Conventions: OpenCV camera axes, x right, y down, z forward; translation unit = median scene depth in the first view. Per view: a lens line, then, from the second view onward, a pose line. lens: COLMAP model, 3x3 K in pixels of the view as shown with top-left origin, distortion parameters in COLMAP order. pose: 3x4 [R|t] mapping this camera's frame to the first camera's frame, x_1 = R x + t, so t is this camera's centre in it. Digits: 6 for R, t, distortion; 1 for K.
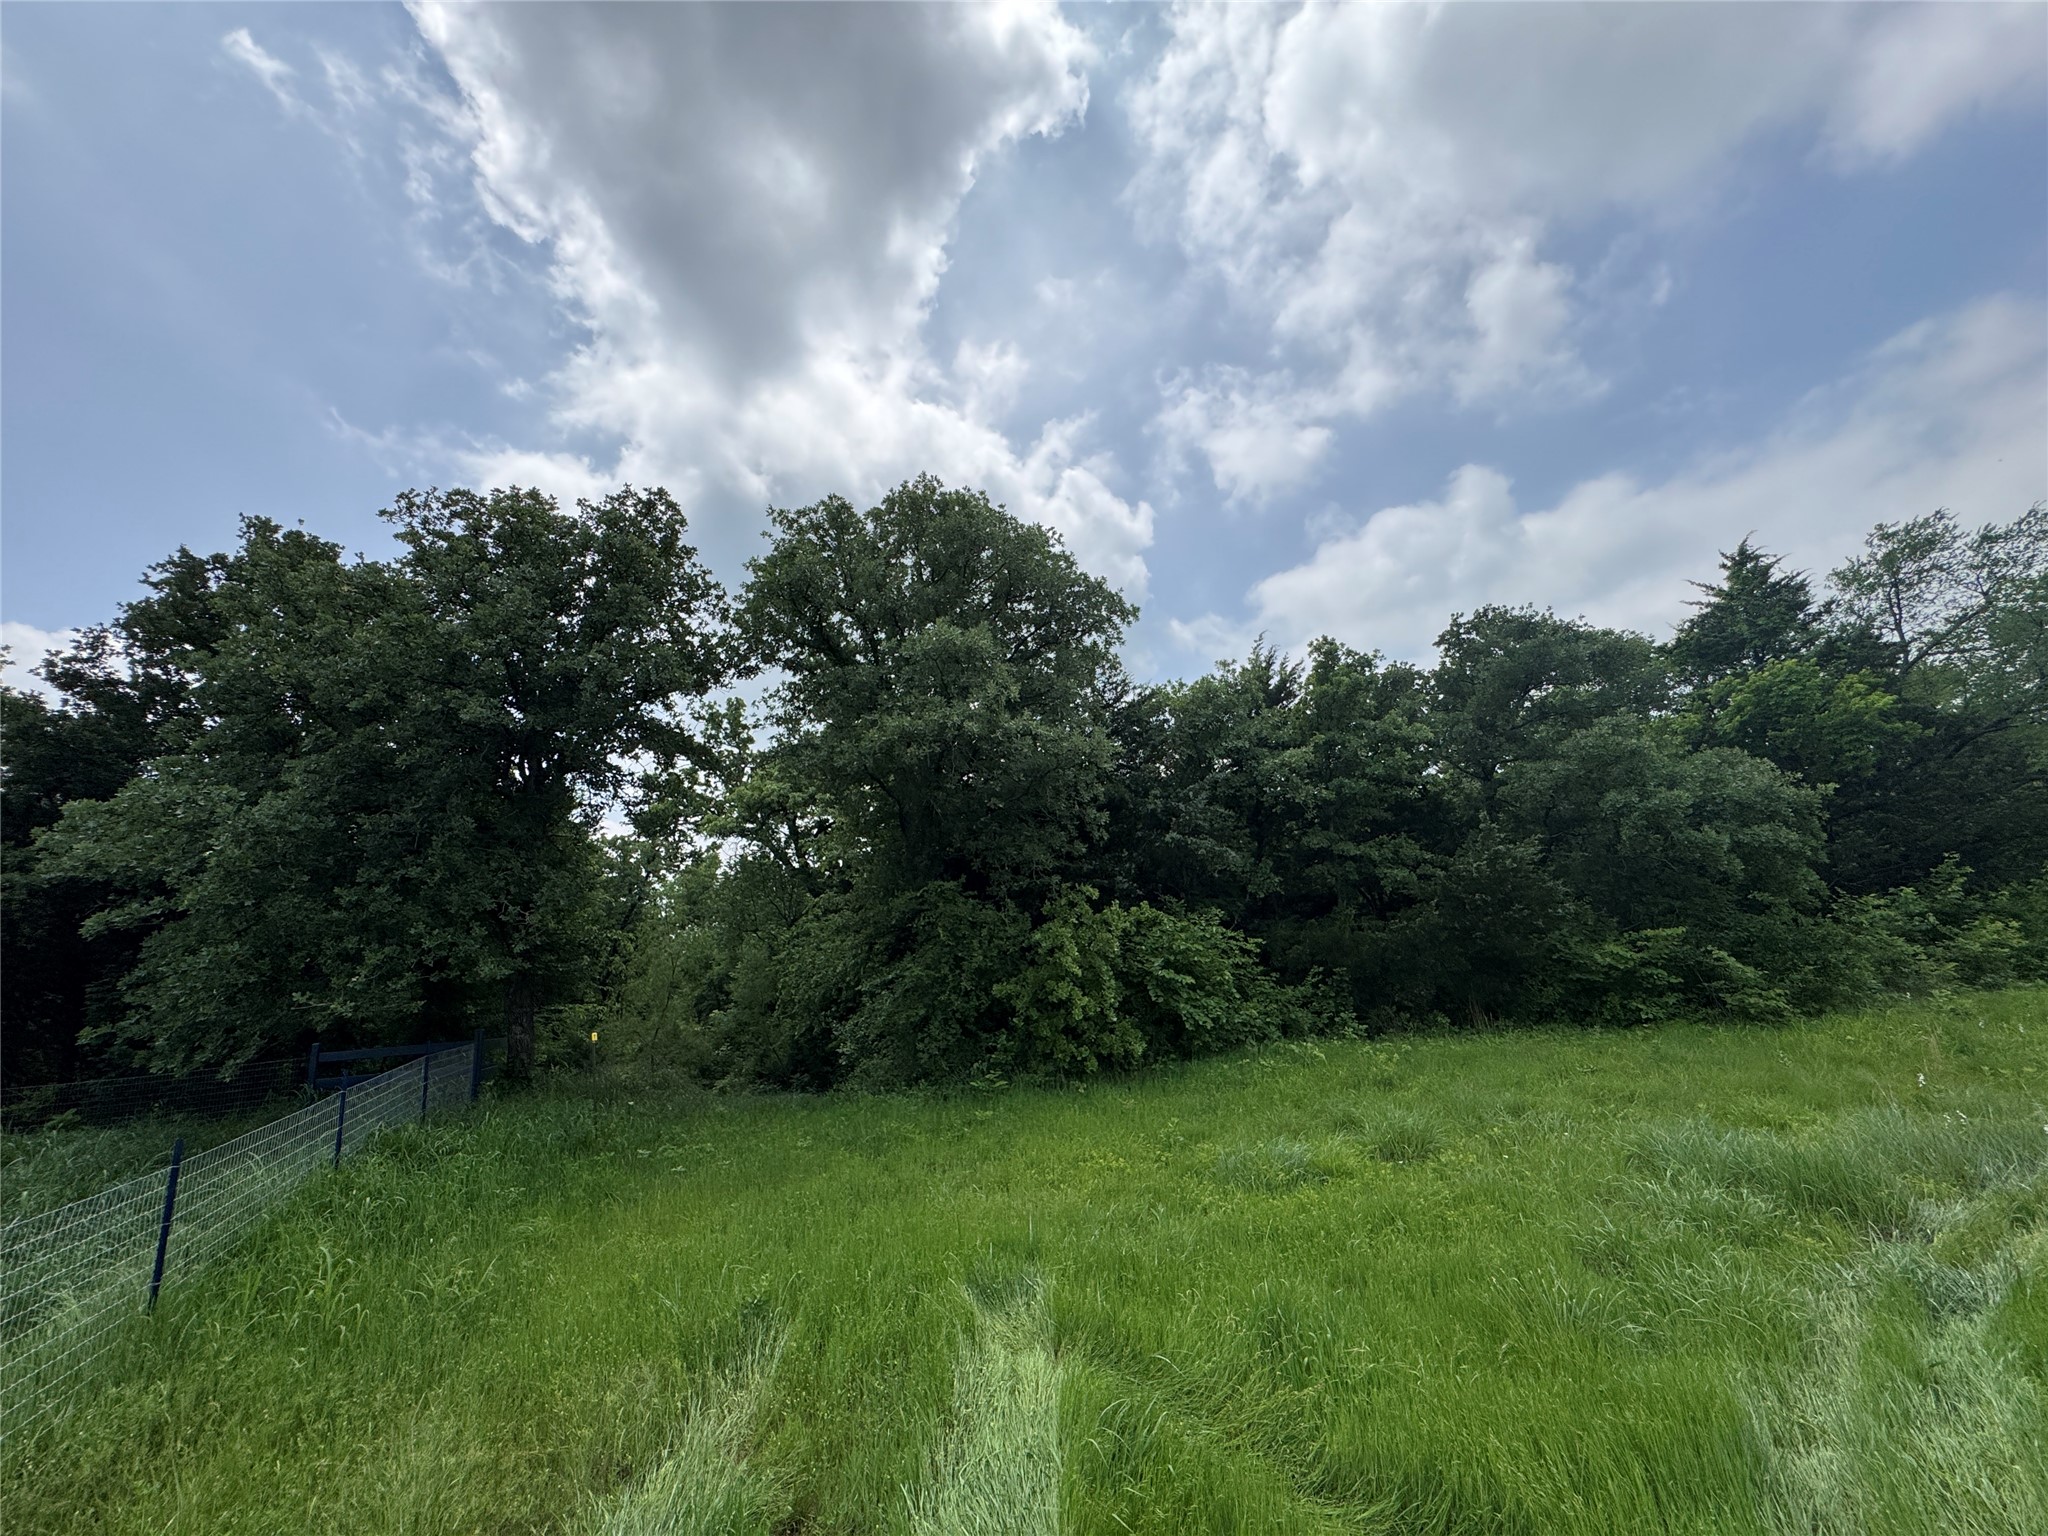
lens RADIAL K [[822.0, 0, 1015.1], [0, 822.0, 765.7], [0, 0, 1]] dist [0.002751, -0.001282]
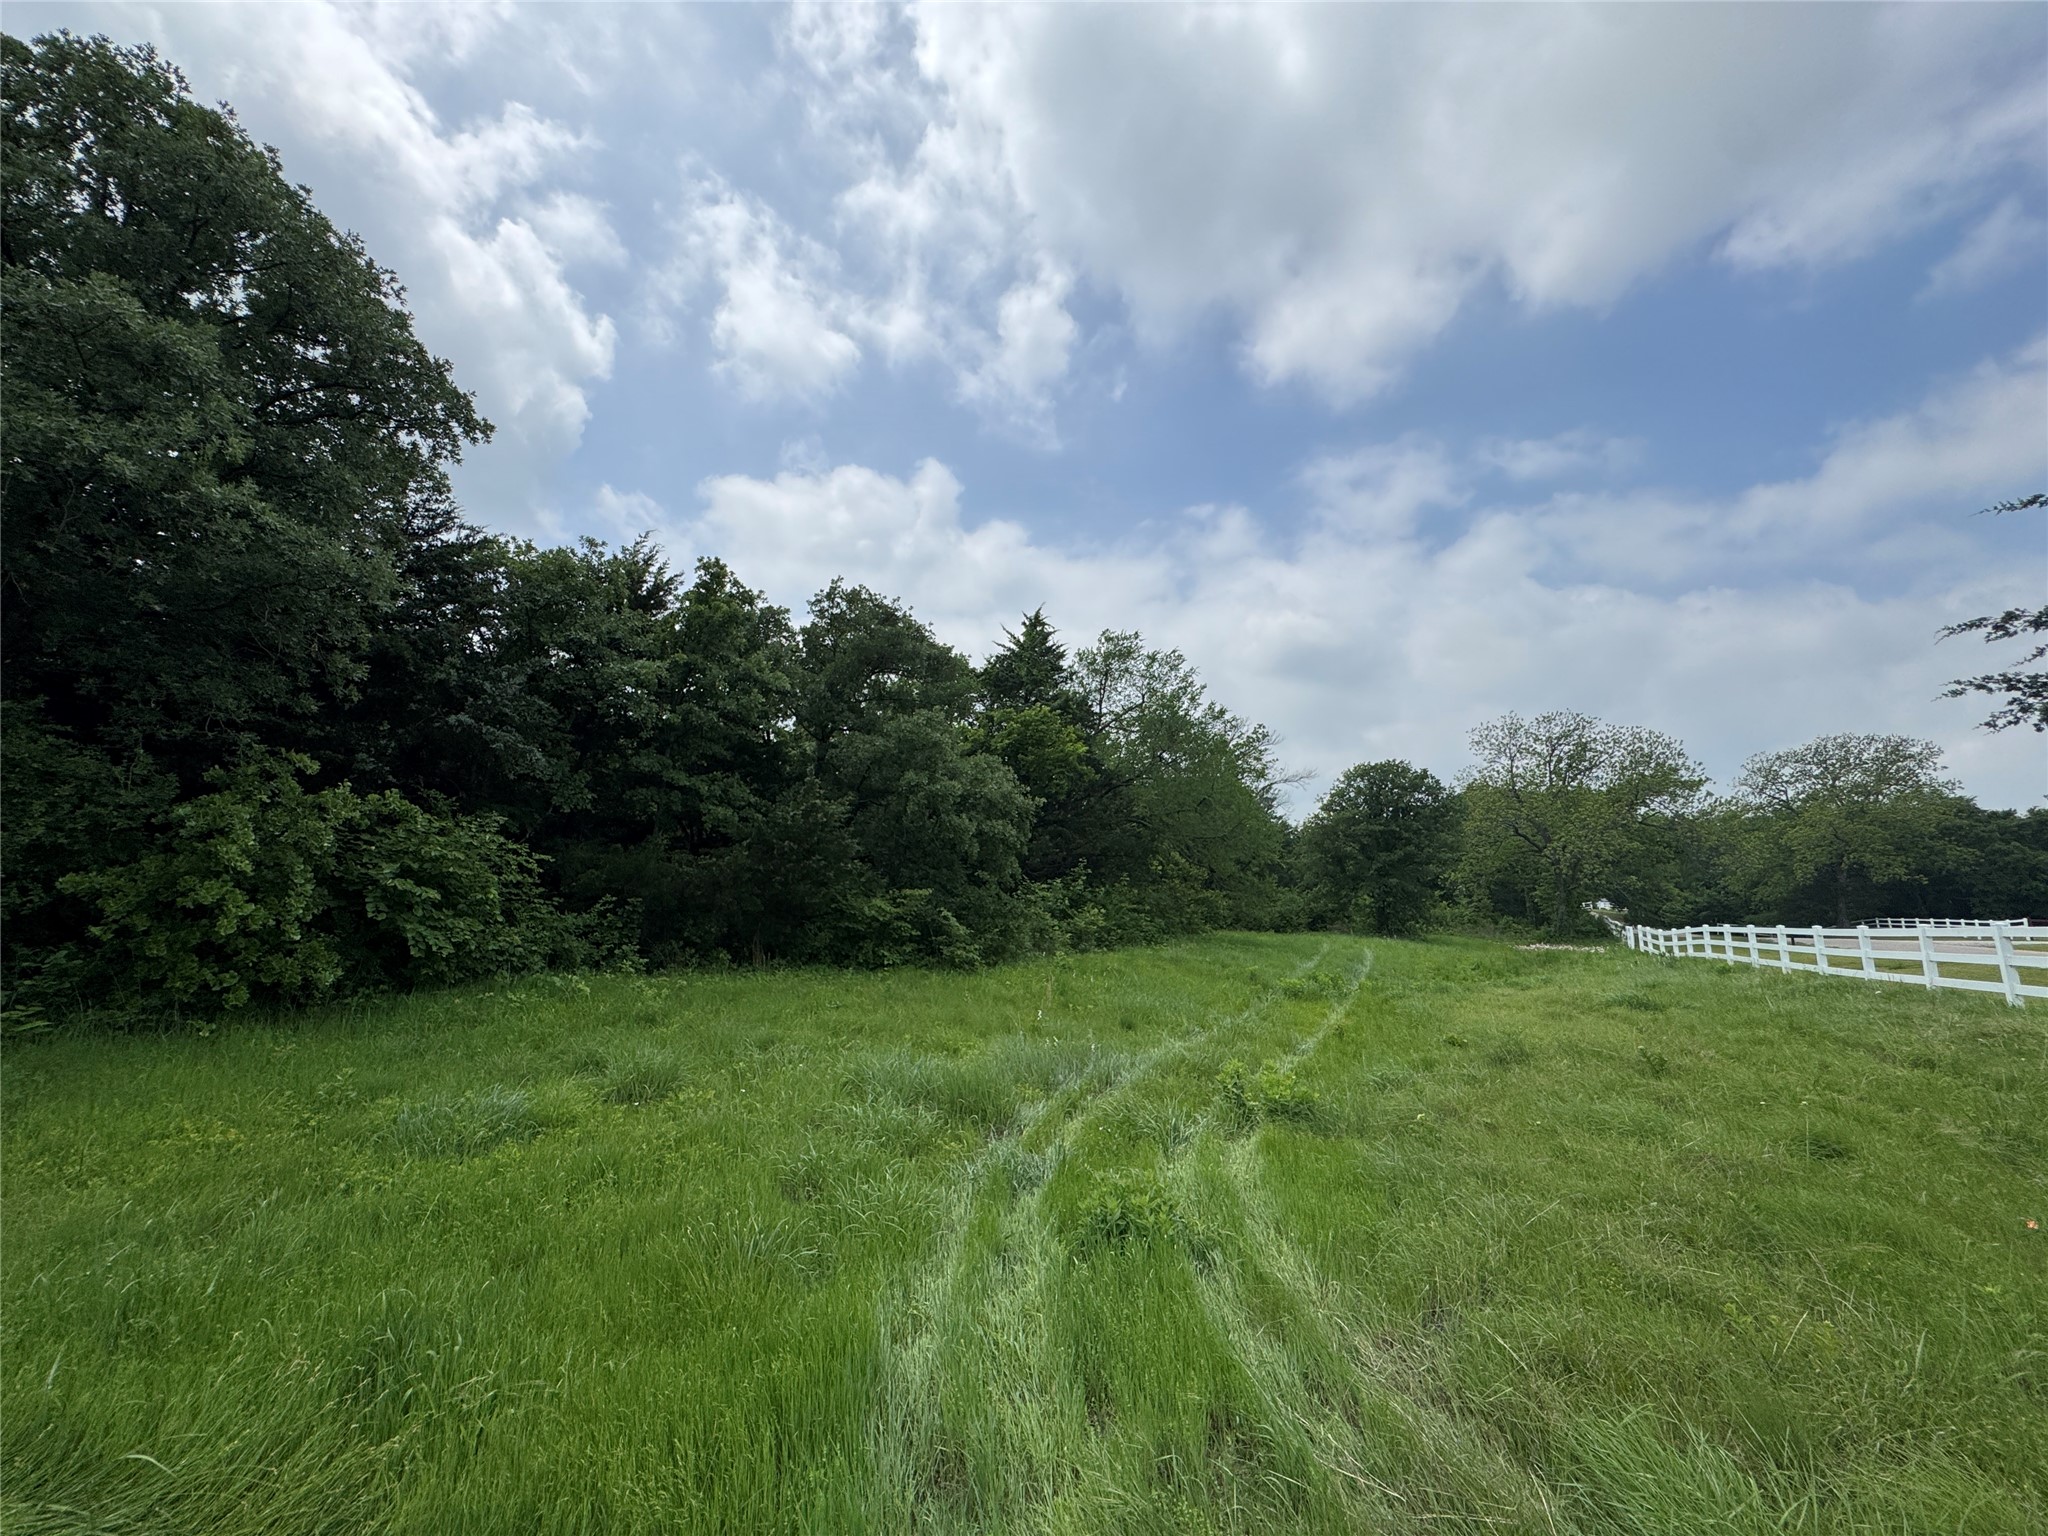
lens RADIAL K [[822.0, 0, 1021.8], [0, 822.0, 771.4], [0, 0, 1]] dist [0.002751, -0.001282]
pose [[0.700343, 0.197290, 0.686000, 0.036117], [-0.252267, 0.967437, -0.020689, 0.015947], [-0.667743, -0.158566, 0.727308, 0.053191]]
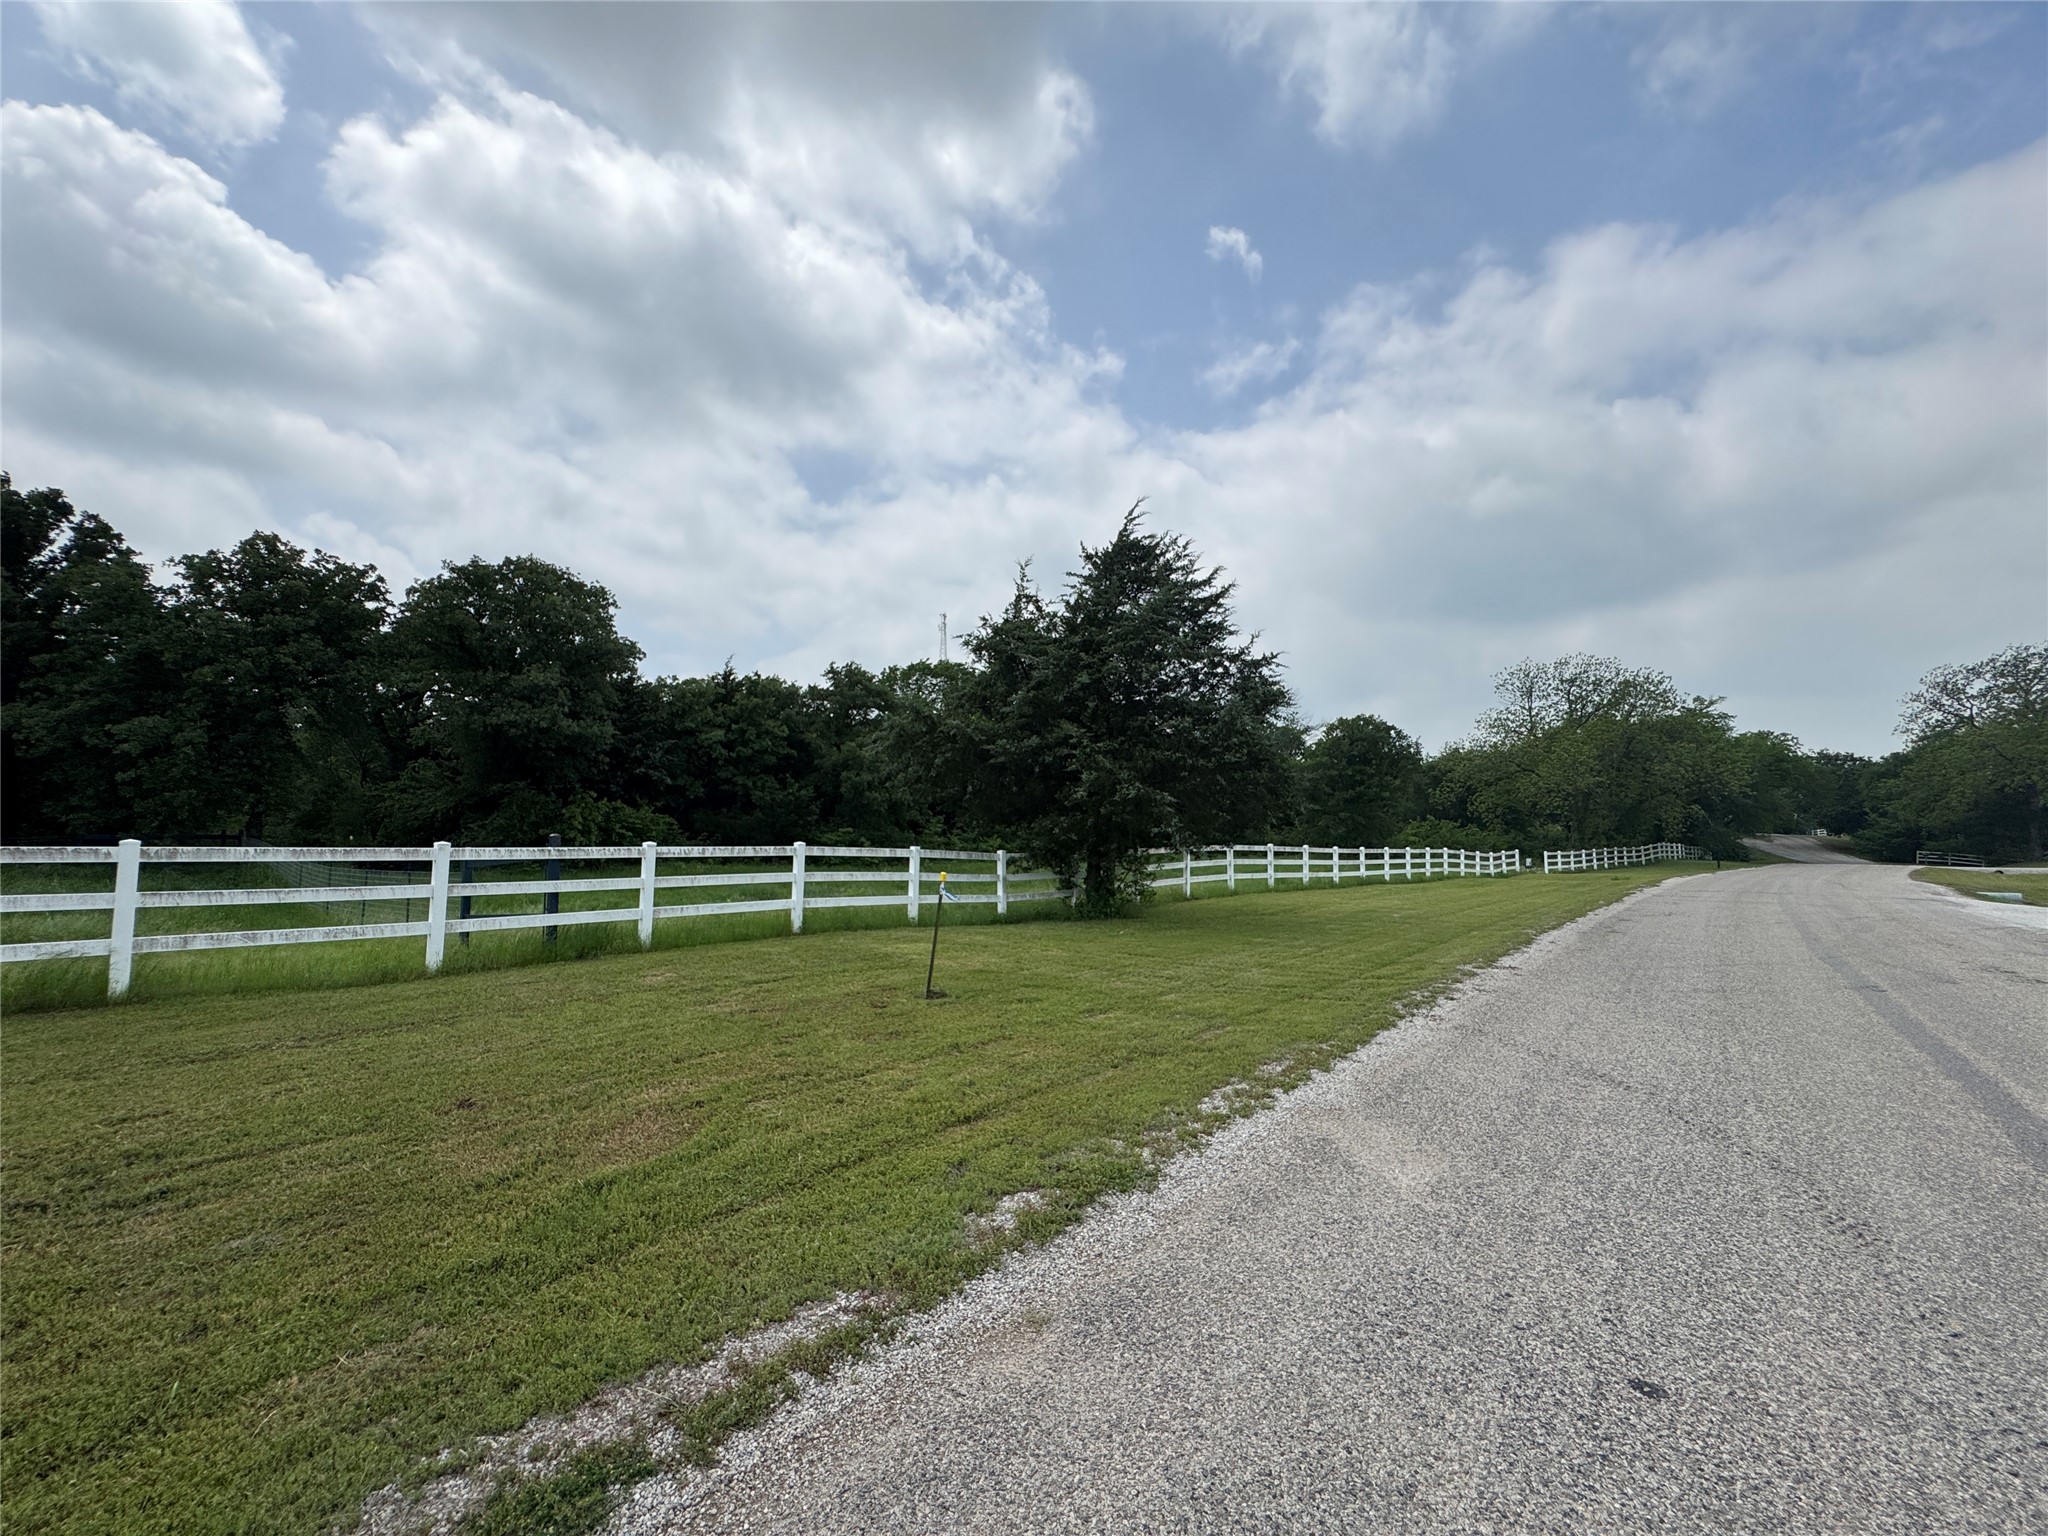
lens RADIAL K [[822.0, 0, 1012.6], [0, 822.0, 767.2], [0, 0, 1]] dist [0.002751, -0.001282]
pose [[0.875788, 0.119797, 0.467594, 0.032893], [-0.199545, 0.971917, 0.124736, -0.422464], [-0.439520, -0.202548, 0.875098, -1.456909]]
